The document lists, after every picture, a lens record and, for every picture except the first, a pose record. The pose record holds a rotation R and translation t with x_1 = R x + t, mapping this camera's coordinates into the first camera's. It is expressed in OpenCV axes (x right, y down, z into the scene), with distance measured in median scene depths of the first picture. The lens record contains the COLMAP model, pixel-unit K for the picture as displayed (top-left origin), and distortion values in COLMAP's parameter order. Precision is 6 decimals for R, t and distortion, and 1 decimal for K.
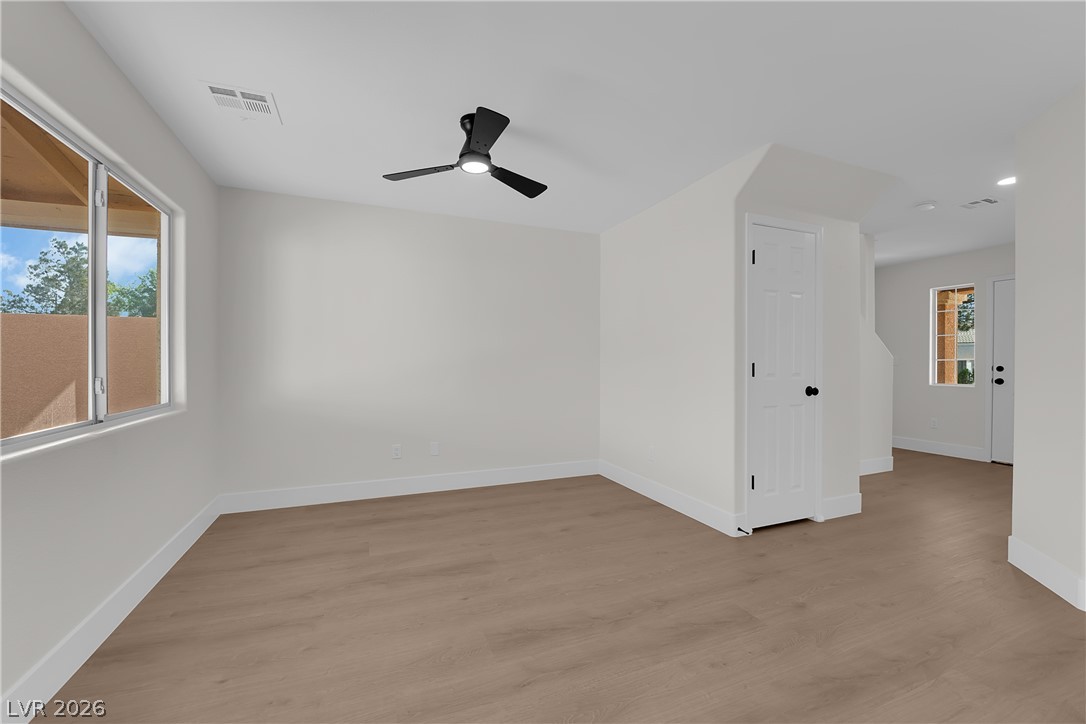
lens RADIAL K [[437.7, 0, 542.0], [0, 437.7, 366.7], [0, 0, 1]] dist [-0.010440, -0.003313]
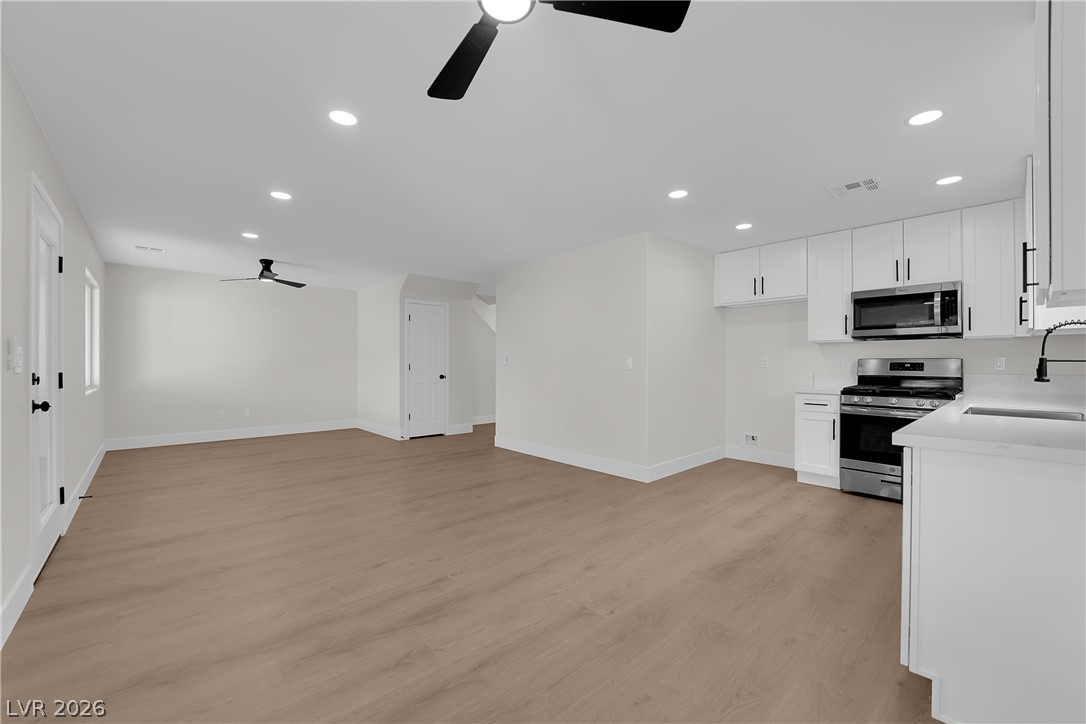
lens RADIAL K [[437.7, 0, 539.0], [0, 437.7, 364.0], [0, 0, 1]] dist [-0.010440, -0.003313]
pose [[0.941077, -0.000964, 0.338191, 0.384041], [0.004538, 0.999942, -0.009778, 0.017679], [-0.338162, 0.010737, 0.941027, -1.511769]]
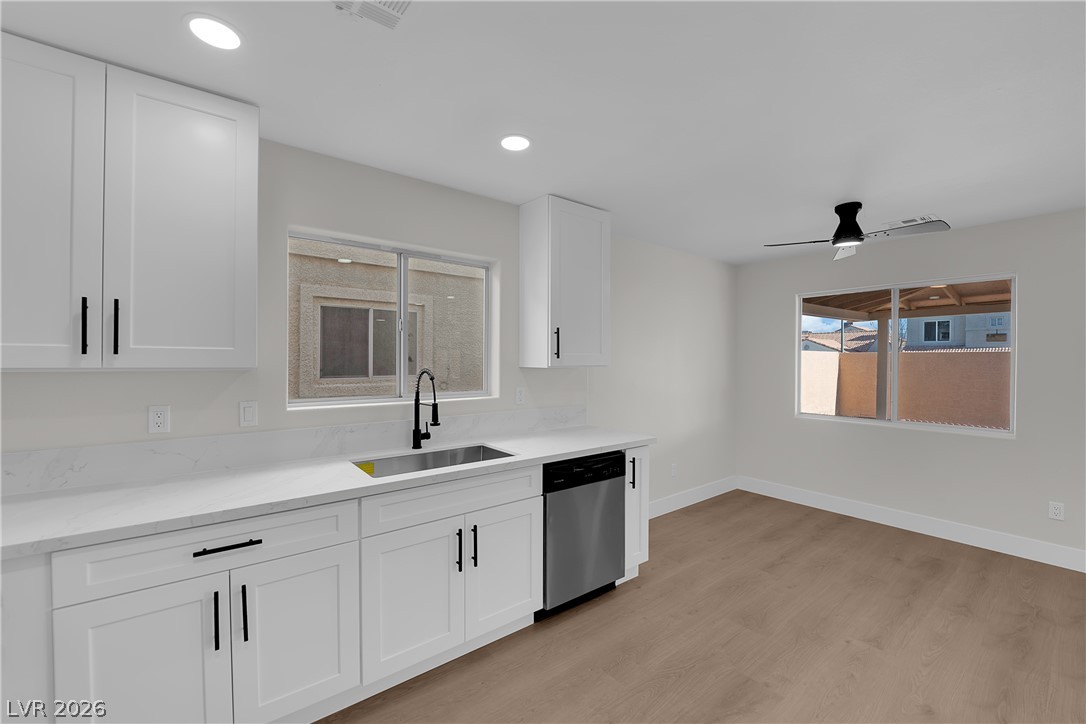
lens RADIAL K [[437.7, 0, 539.1], [0, 437.7, 363.1], [0, 0, 1]] dist [-0.010440, -0.003313]
pose [[-0.963148, -0.004022, -0.268943, 1.554416], [-0.009724, 0.999755, 0.019875, -0.095074], [0.268797, 0.021758, -0.962951, -0.204289]]
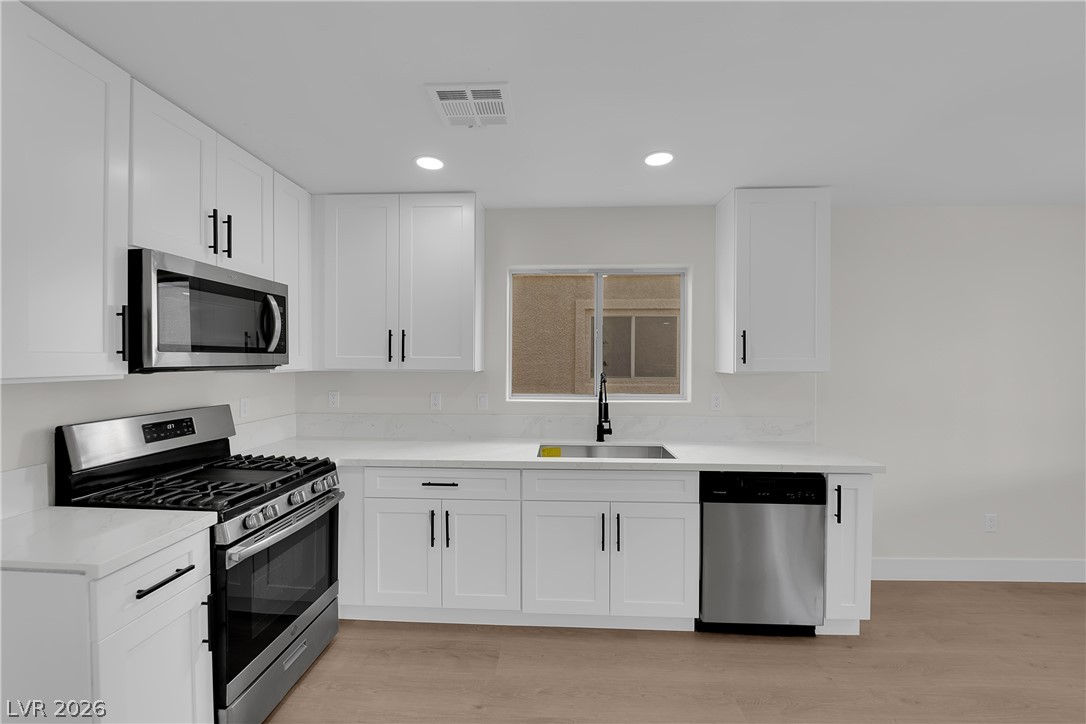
lens RADIAL K [[437.7, 0, 538.5], [0, 437.7, 363.0], [0, 0, 1]] dist [-0.010440, -0.003313]
pose [[-0.904970, -0.008224, 0.425397, 1.240534], [0.000827, 0.999777, 0.021088, -0.107642], [-0.425475, 0.019436, -0.904761, -0.132743]]
